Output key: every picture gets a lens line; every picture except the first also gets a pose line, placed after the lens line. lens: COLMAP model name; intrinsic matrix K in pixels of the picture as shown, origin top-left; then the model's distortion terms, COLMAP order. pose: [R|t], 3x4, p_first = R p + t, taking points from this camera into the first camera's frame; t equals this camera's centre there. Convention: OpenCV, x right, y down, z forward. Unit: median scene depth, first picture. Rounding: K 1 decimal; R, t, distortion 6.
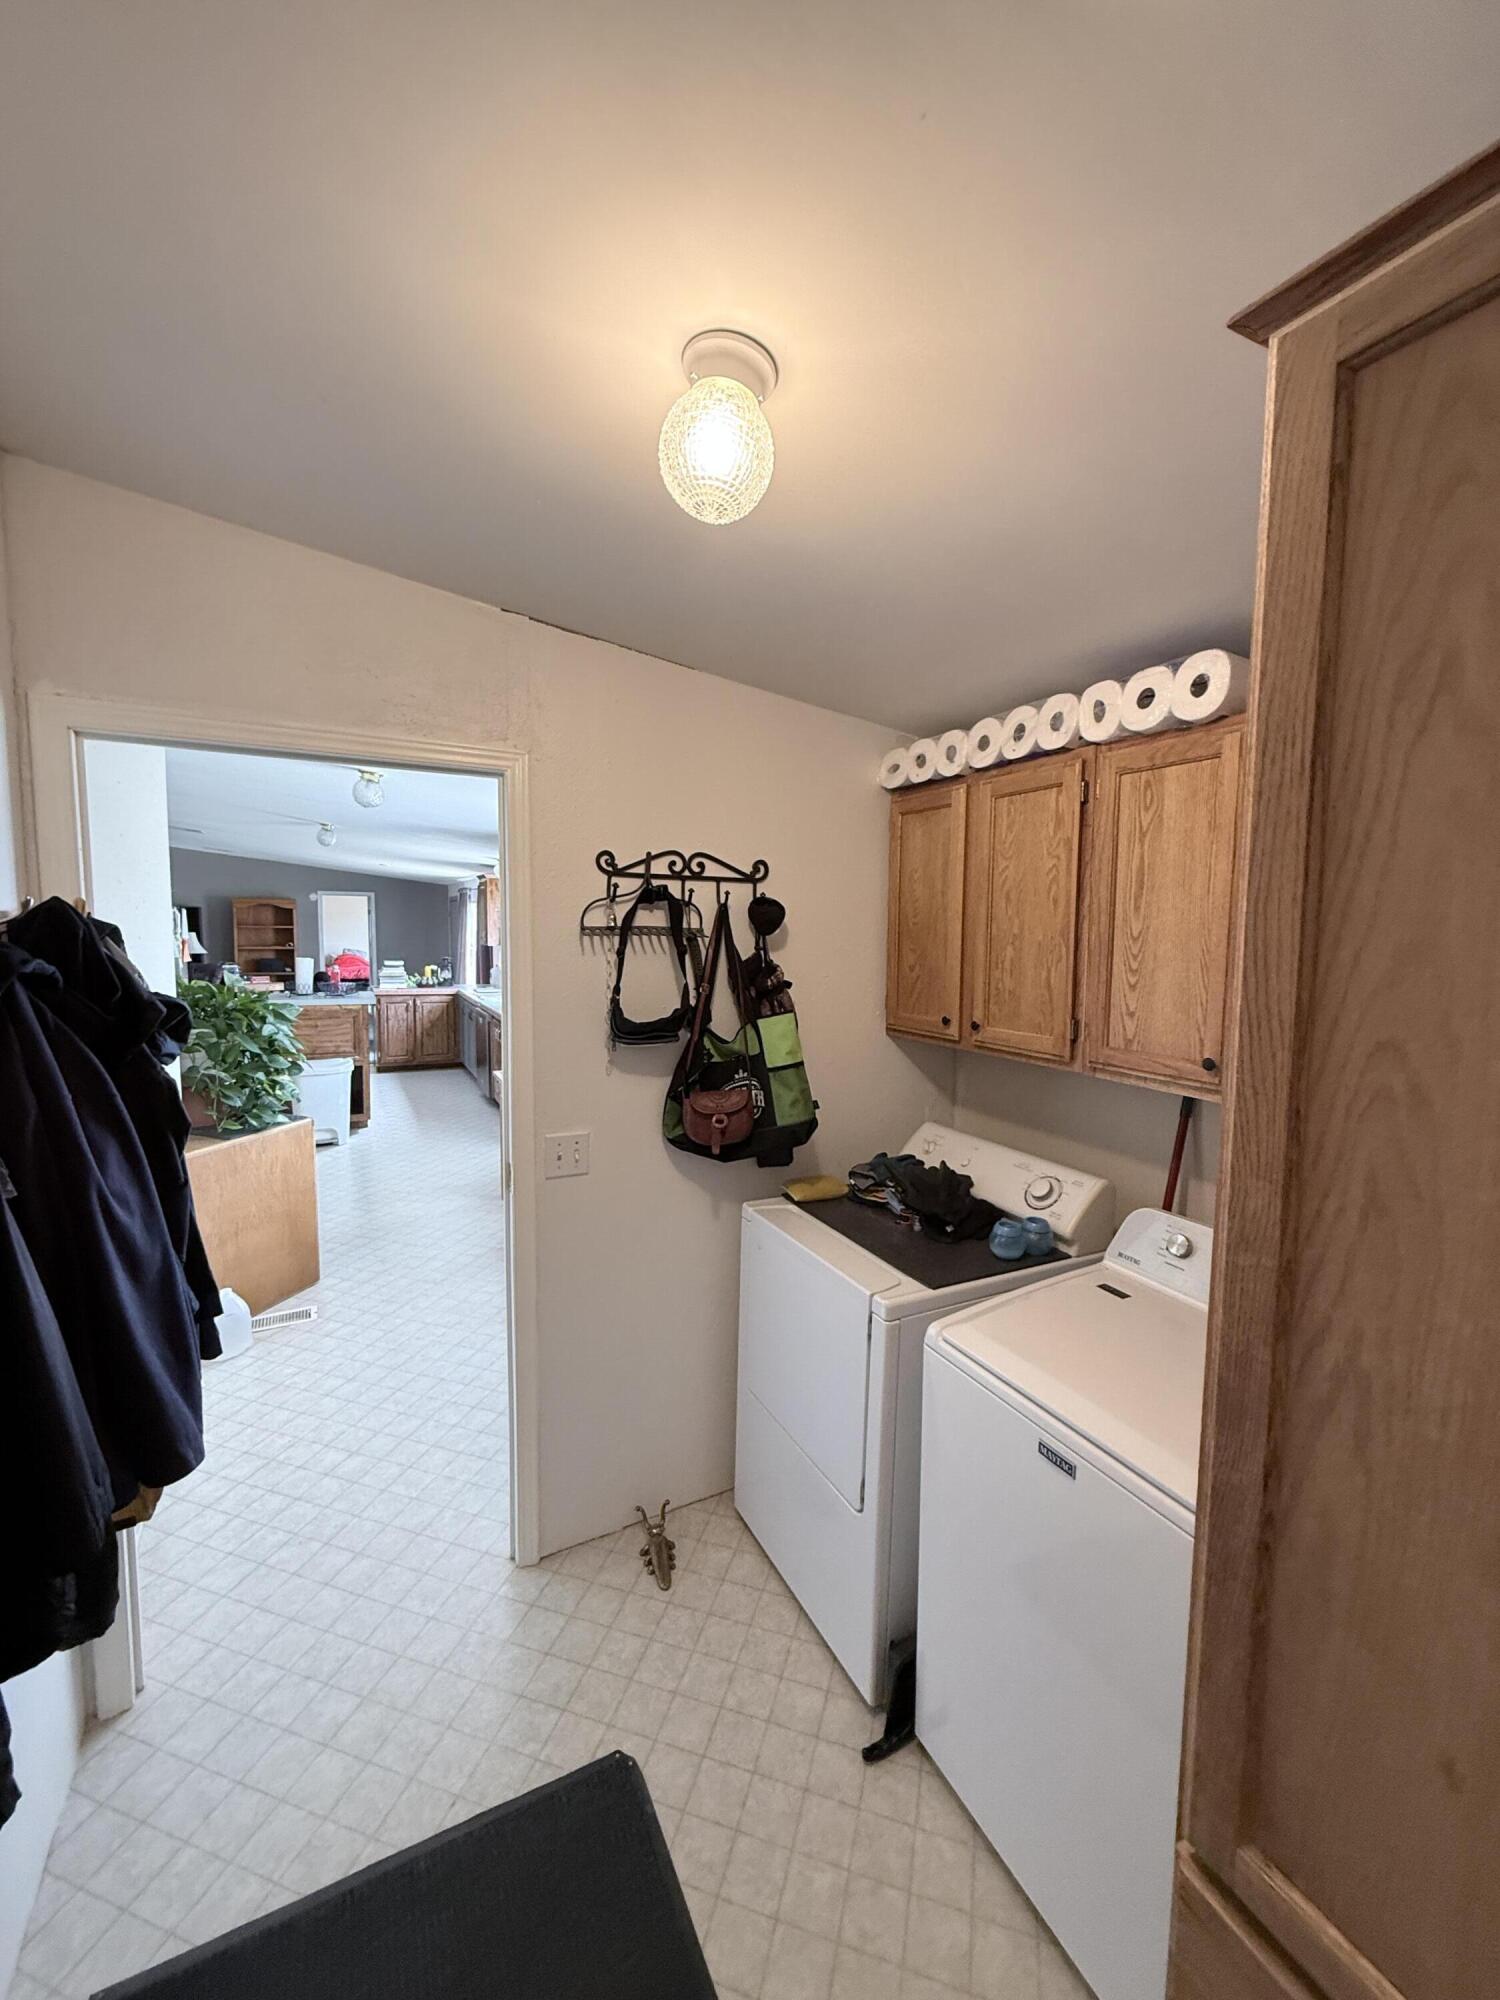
lens RADIAL K [[794.6, 0, 750.0], [0, 794.6, 1000.0], [0, 0, 1]] dist [0.000818, -0.000599]
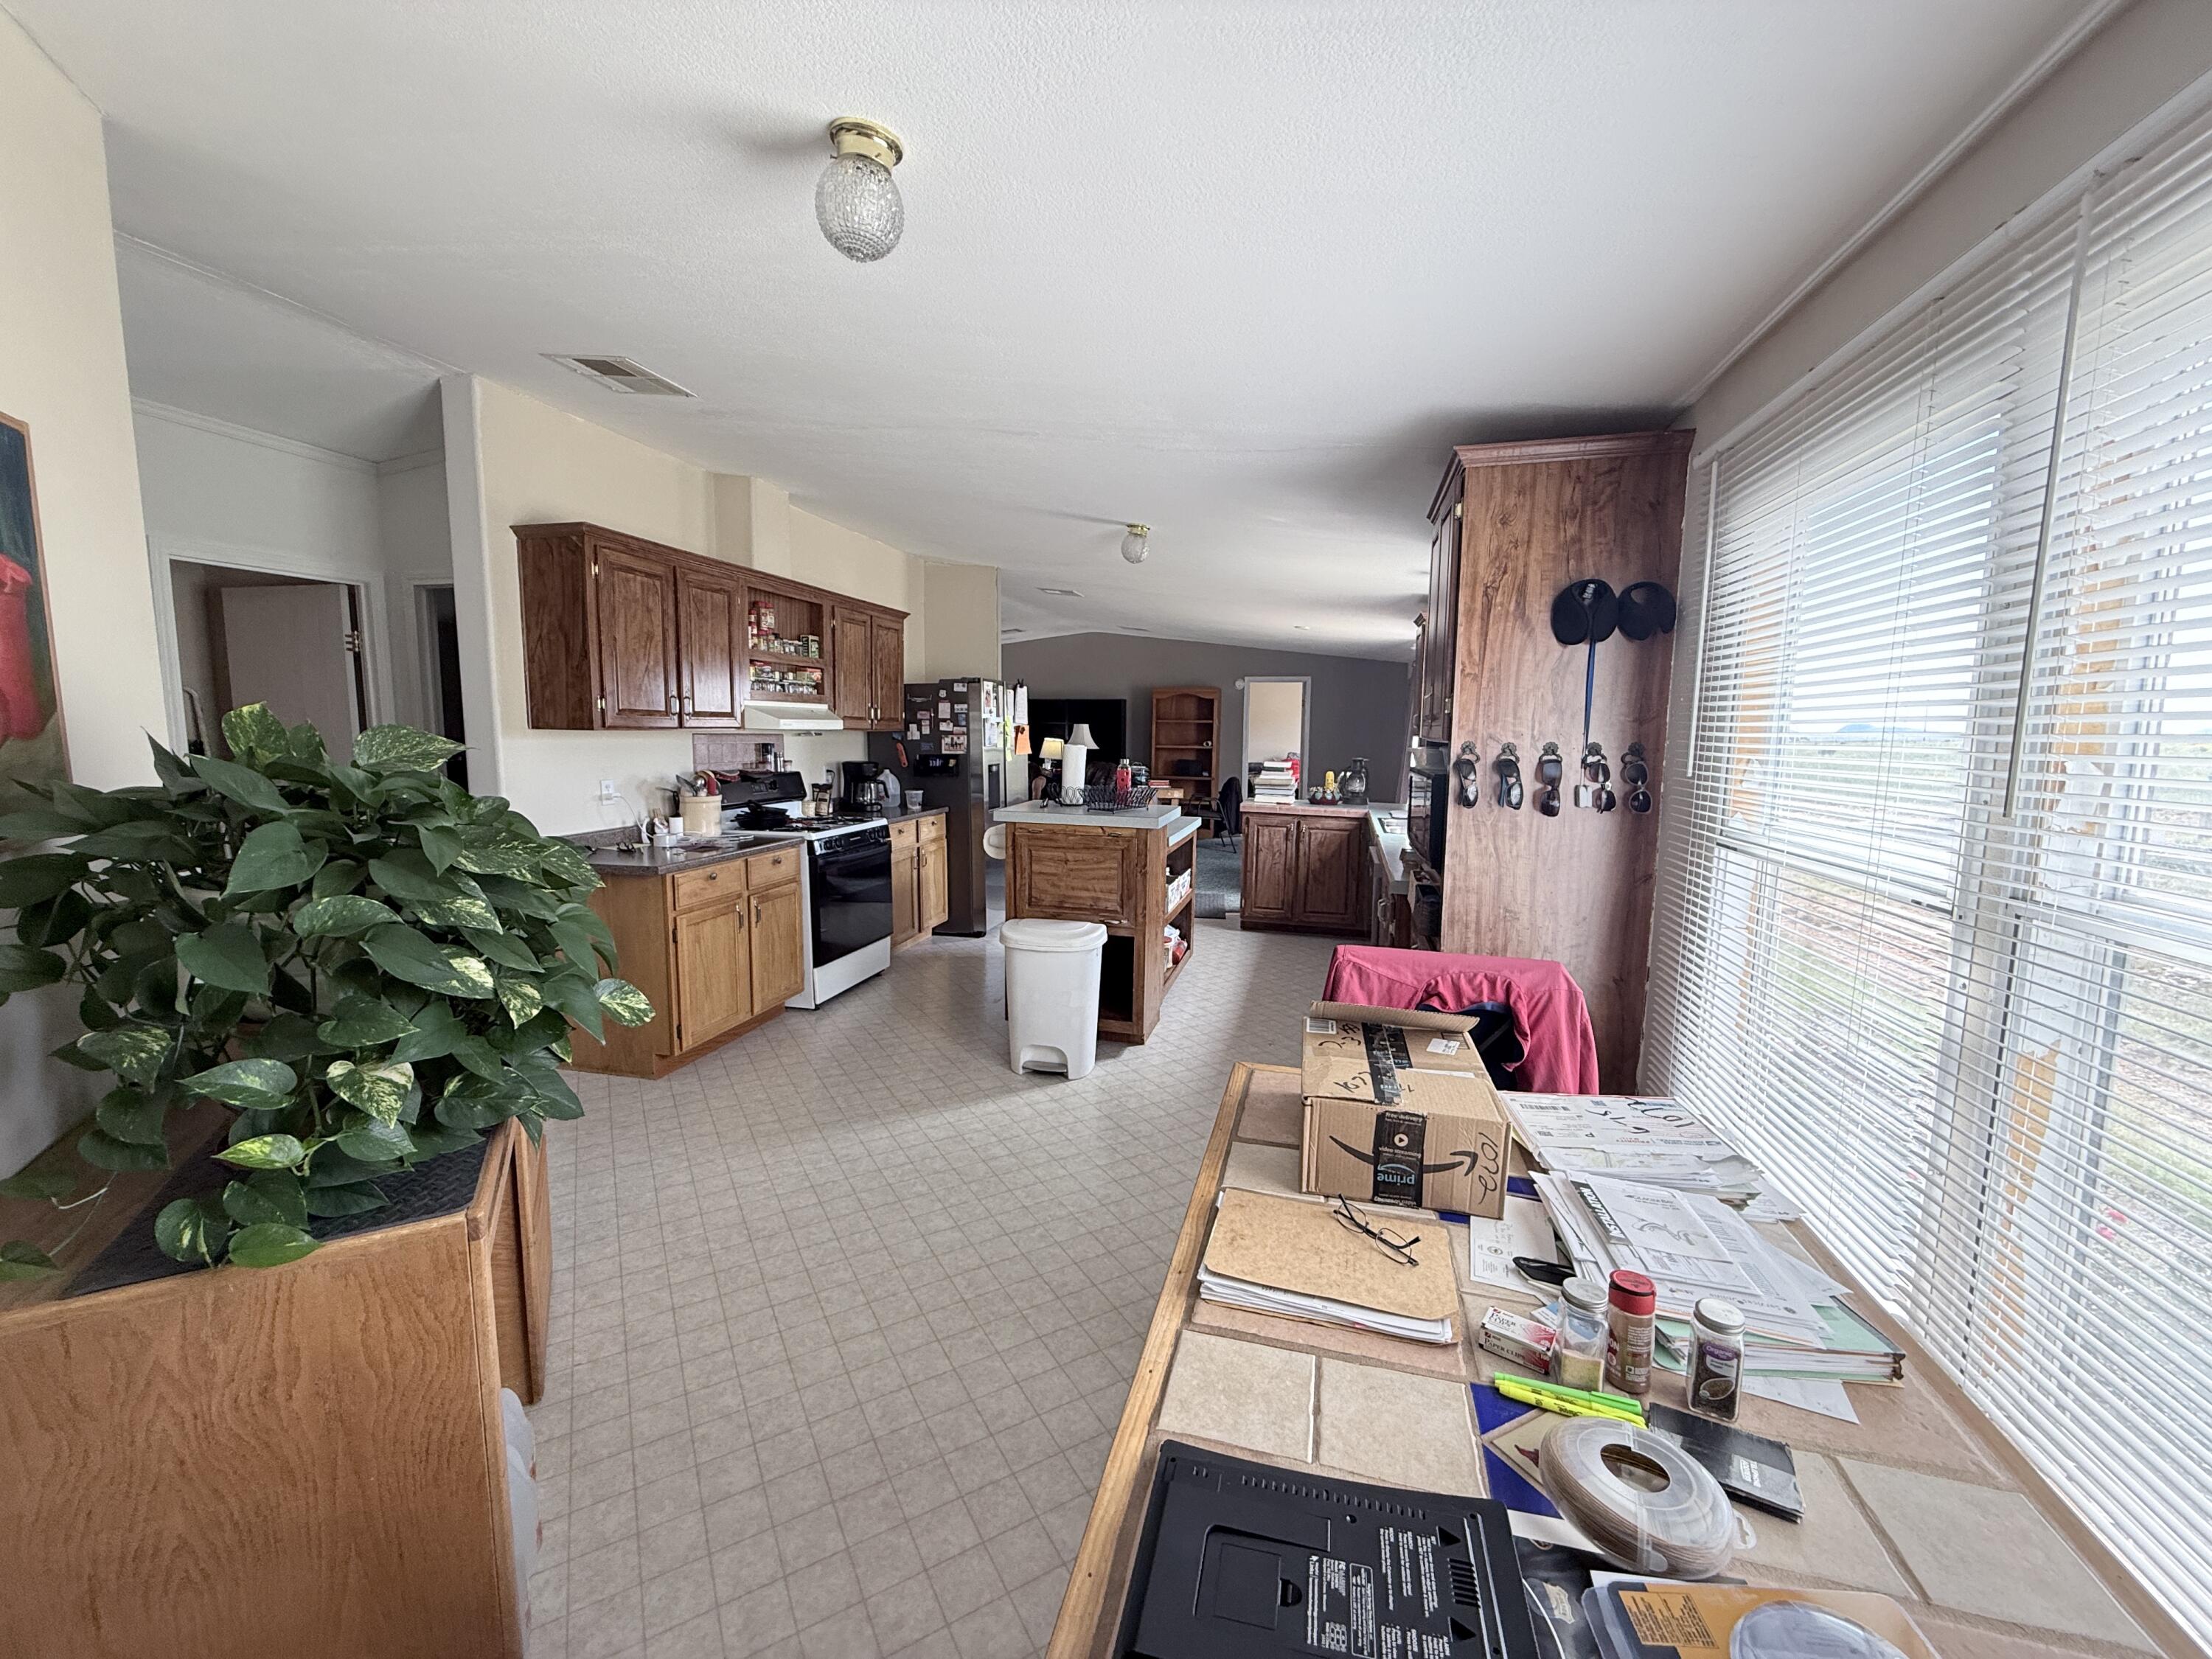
lens RADIAL K [[878.9, 0, 1106.0], [0, 878.9, 829.5], [0, 0, 1]] dist [0.000818, -0.000599]
pose [[0.737873, 0.072046, -0.671083, -0.065359], [-0.064780, 0.997256, 0.035835, -0.010184], [0.671823, 0.017031, 0.740516, 0.374313]]
